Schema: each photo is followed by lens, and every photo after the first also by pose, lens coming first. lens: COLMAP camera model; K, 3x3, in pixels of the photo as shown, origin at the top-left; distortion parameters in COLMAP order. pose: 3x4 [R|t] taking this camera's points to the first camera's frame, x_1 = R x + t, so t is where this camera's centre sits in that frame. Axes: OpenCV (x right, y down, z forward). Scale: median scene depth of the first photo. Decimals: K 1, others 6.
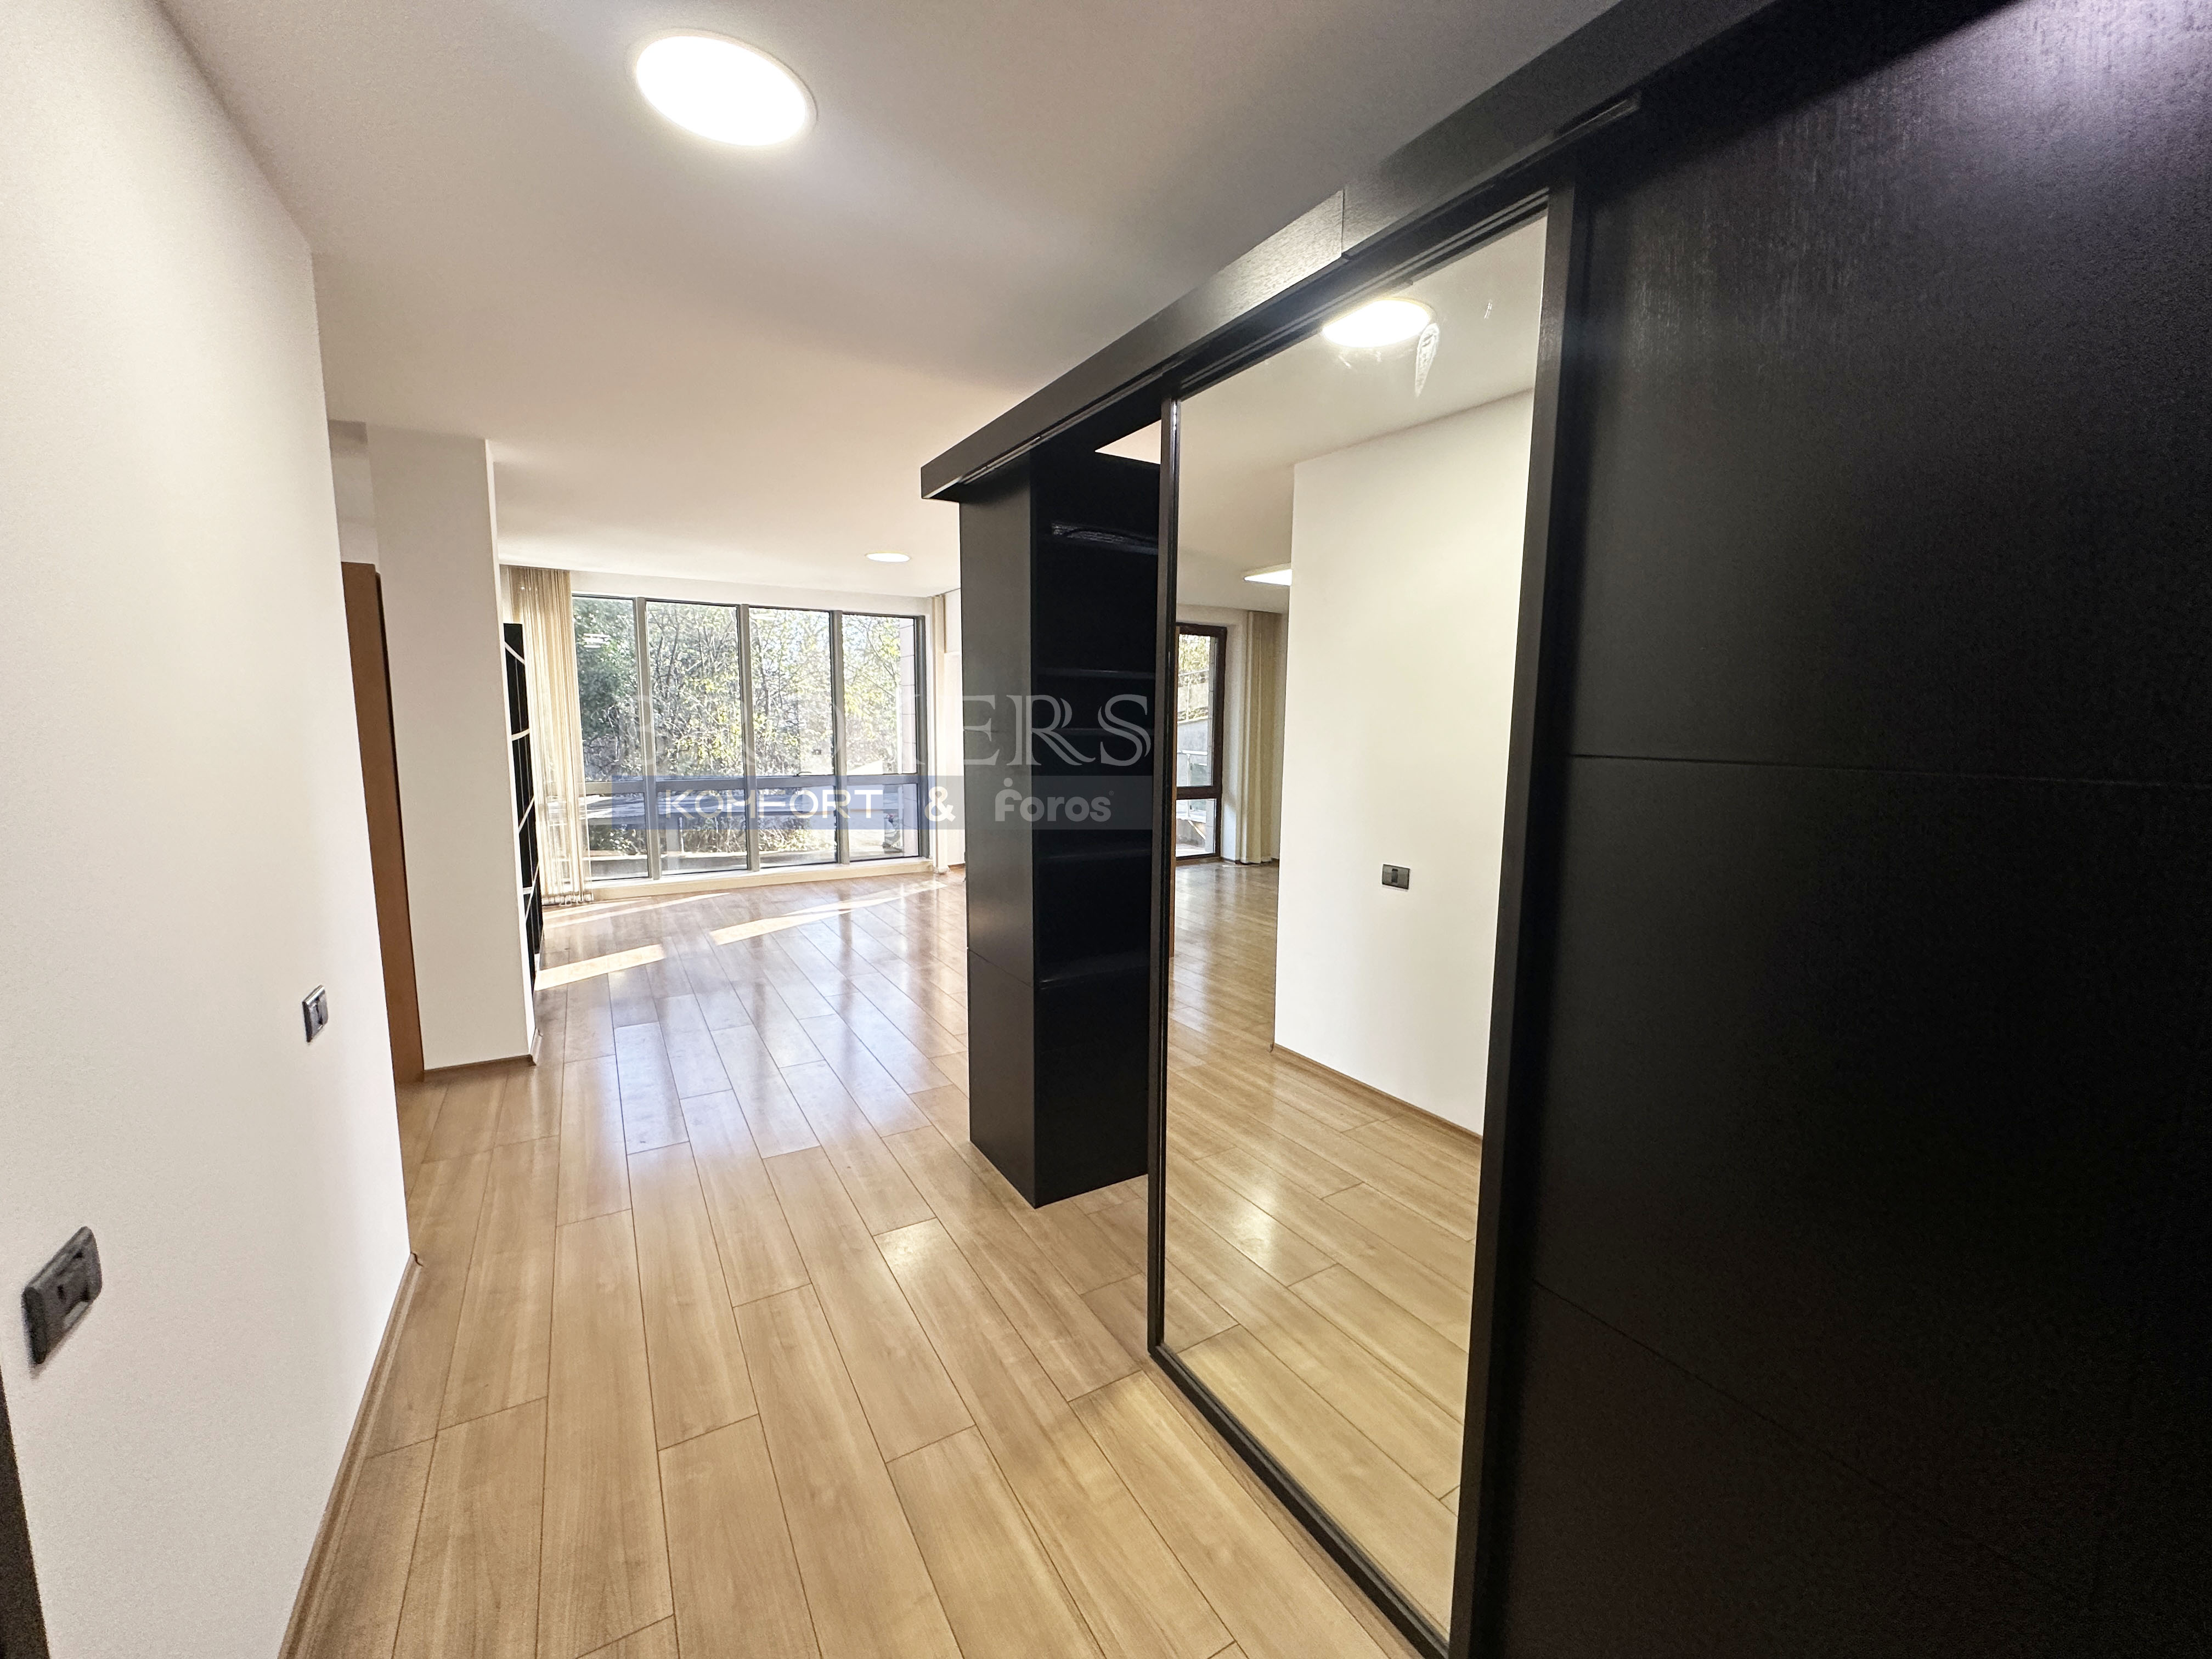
lens RADIAL K [[878.4, 0, 1104.7], [0, 878.4, 831.5], [0, 0, 1]] dist [-0.003696, 0.001292]
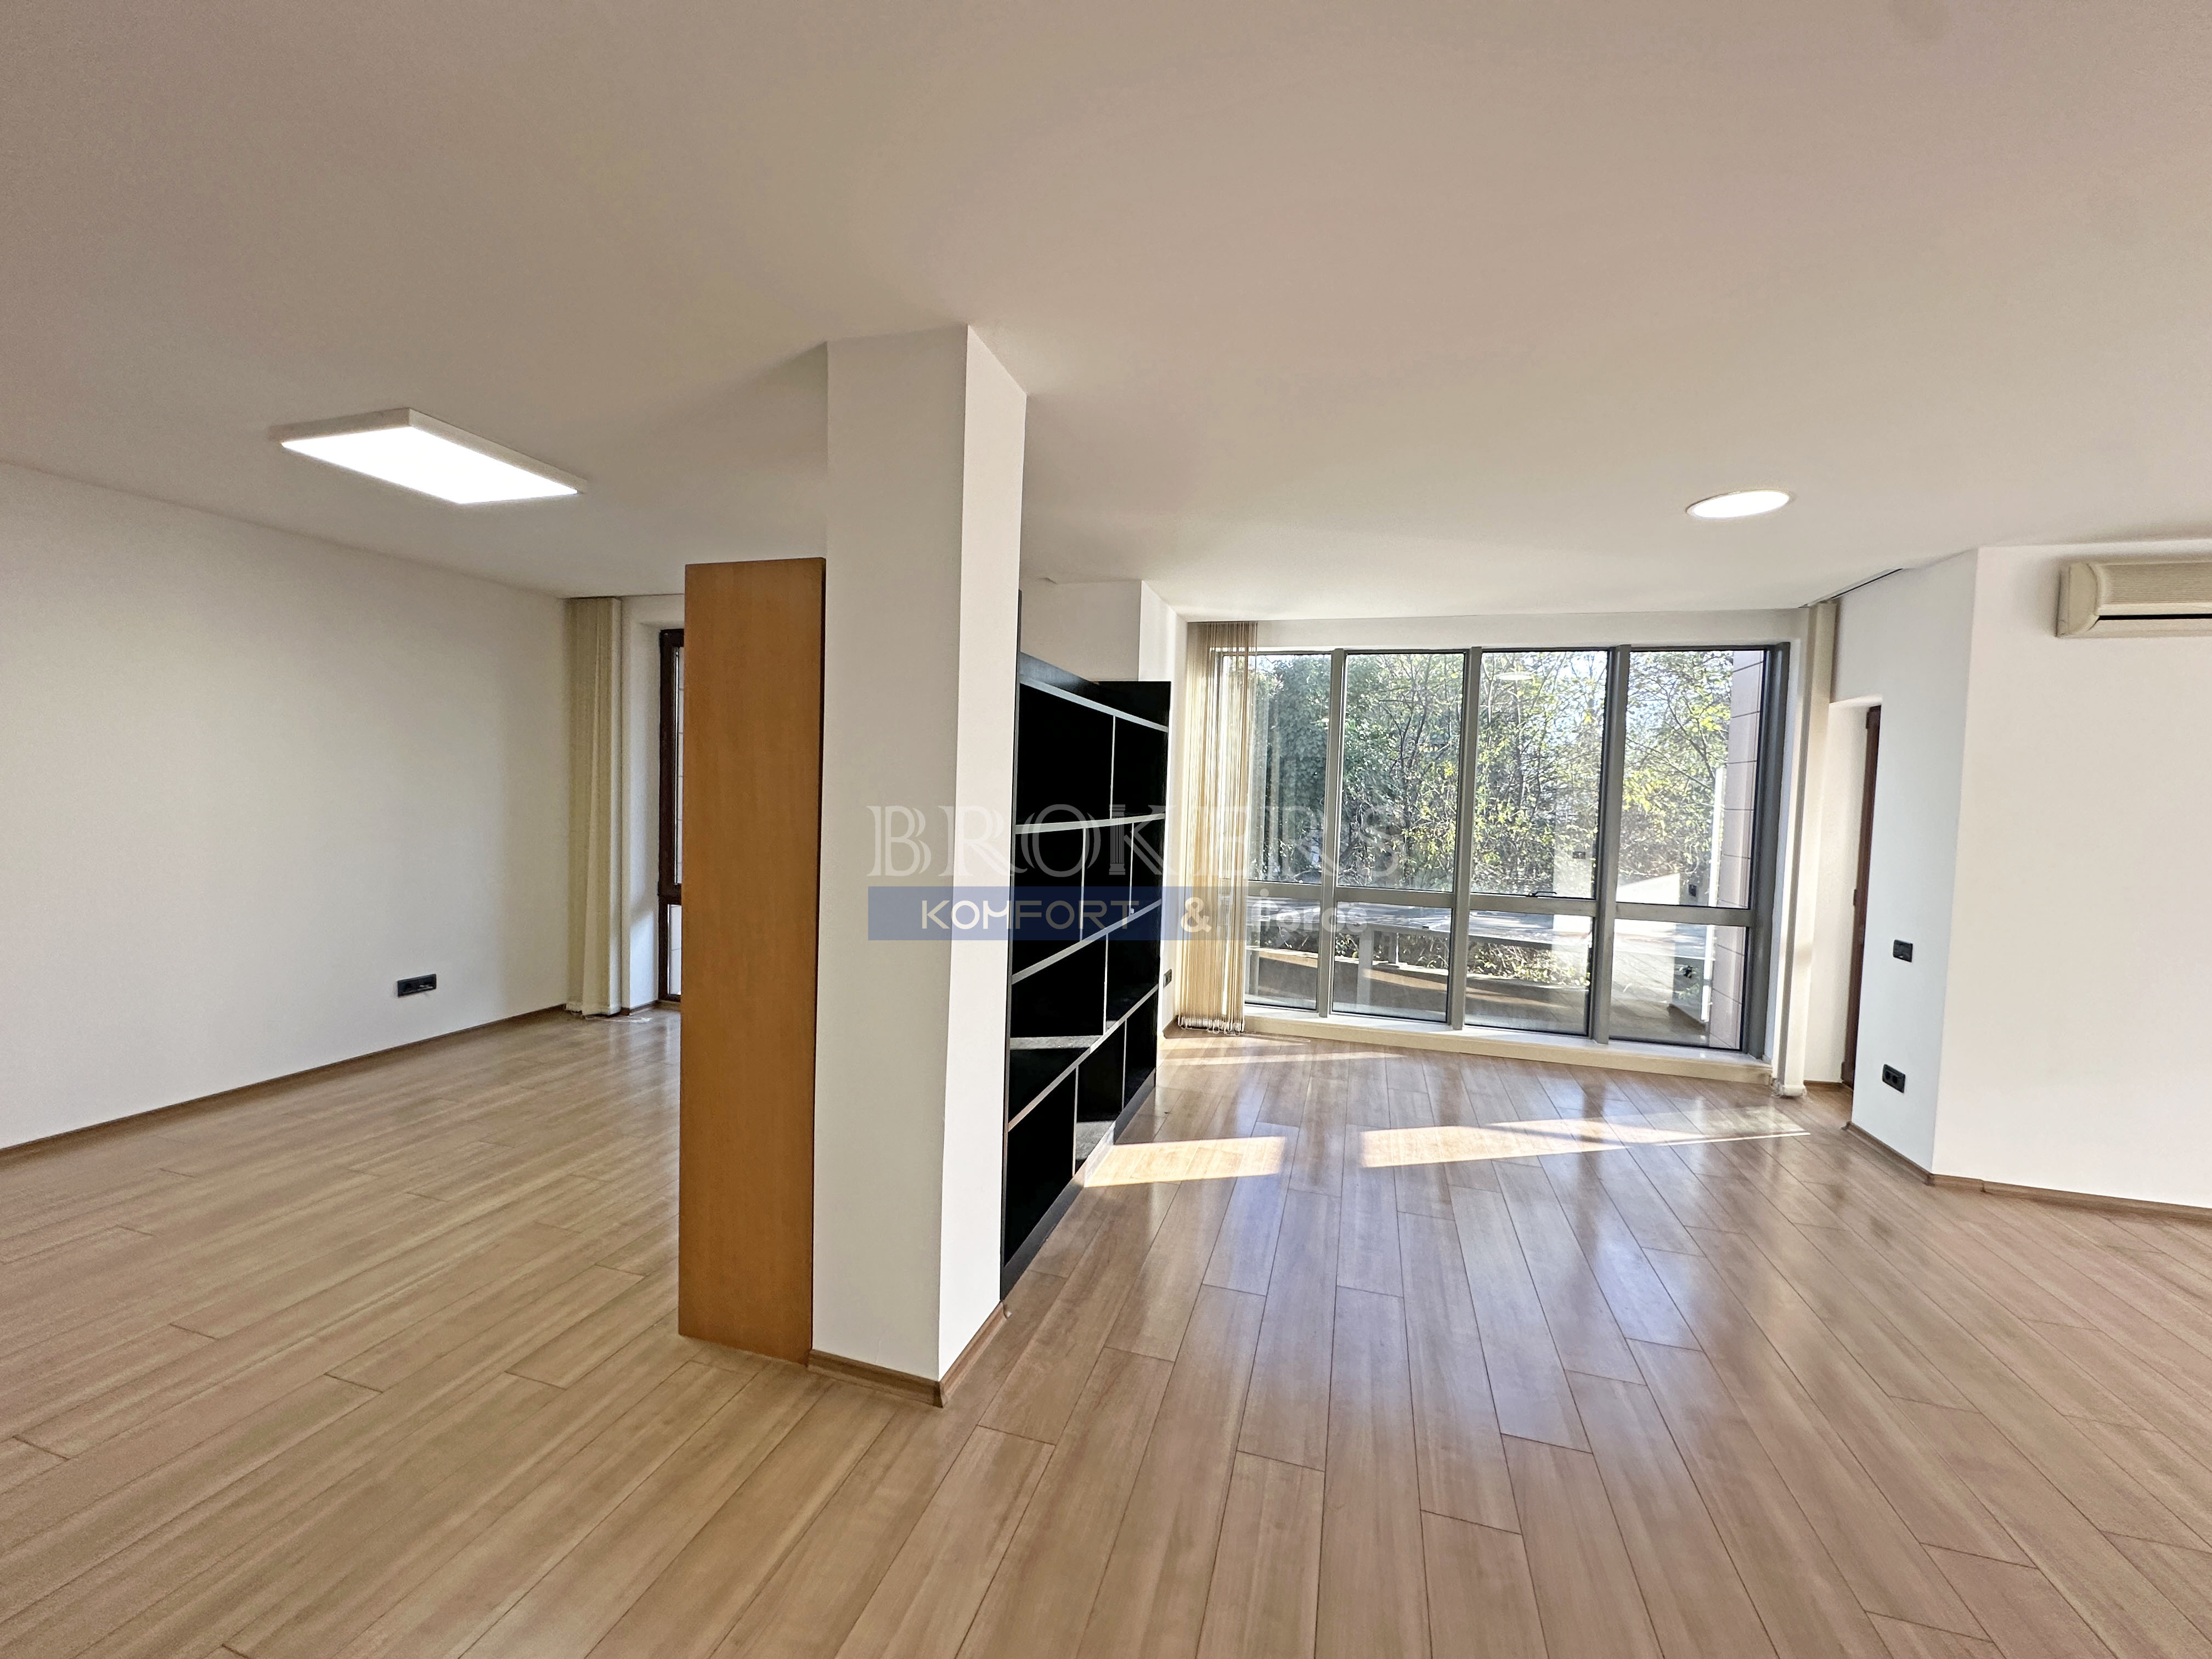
lens RADIAL K [[878.4, 0, 1104.0], [0, 878.4, 830.4], [0, 0, 1]] dist [-0.003696, 0.001292]
pose [[0.680244, 0.046012, -0.731541, -0.100005], [-0.121184, 0.991353, -0.050333, -0.045673], [0.722899, 0.122890, 0.679938, 0.351982]]
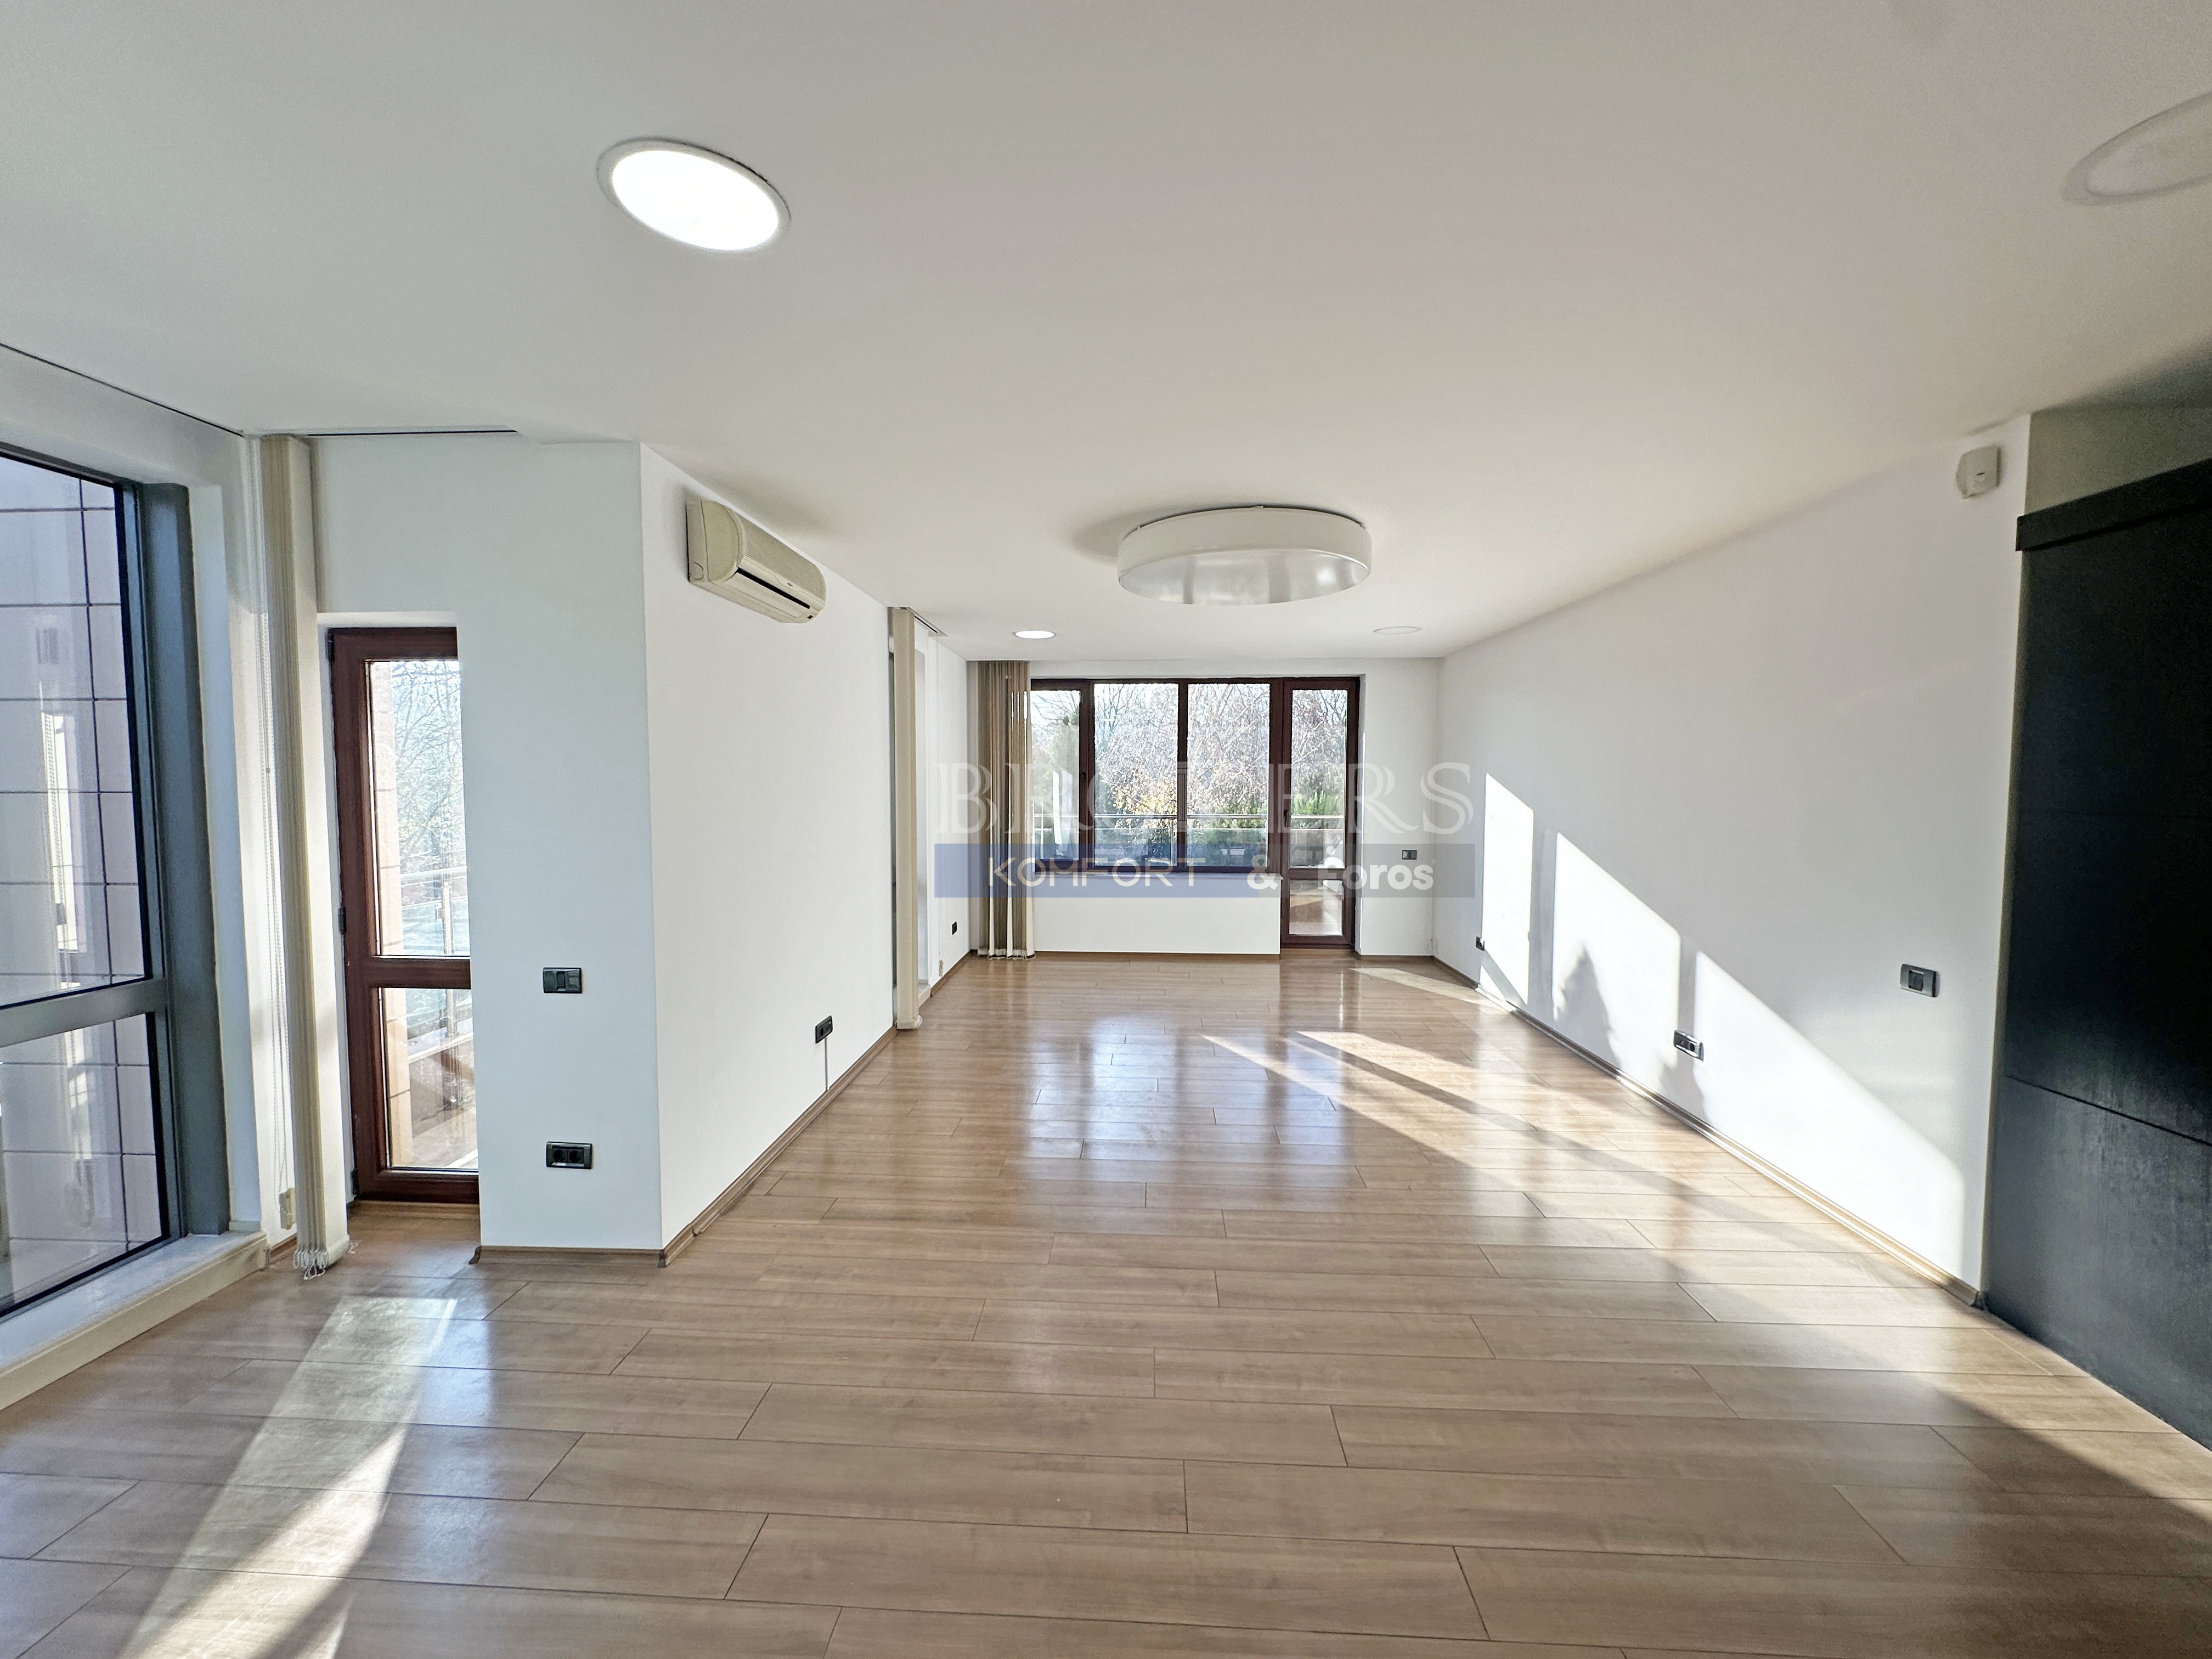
lens RADIAL K [[878.4, 0, 1105.2], [0, 878.4, 832.0], [0, 0, 1]] dist [-0.003696, 0.001292]
pose [[0.554718, -0.057179, 0.830072, -0.348754], [0.112357, 0.993646, -0.006638, -0.096340], [-0.824418, 0.096947, 0.557617, 0.666990]]
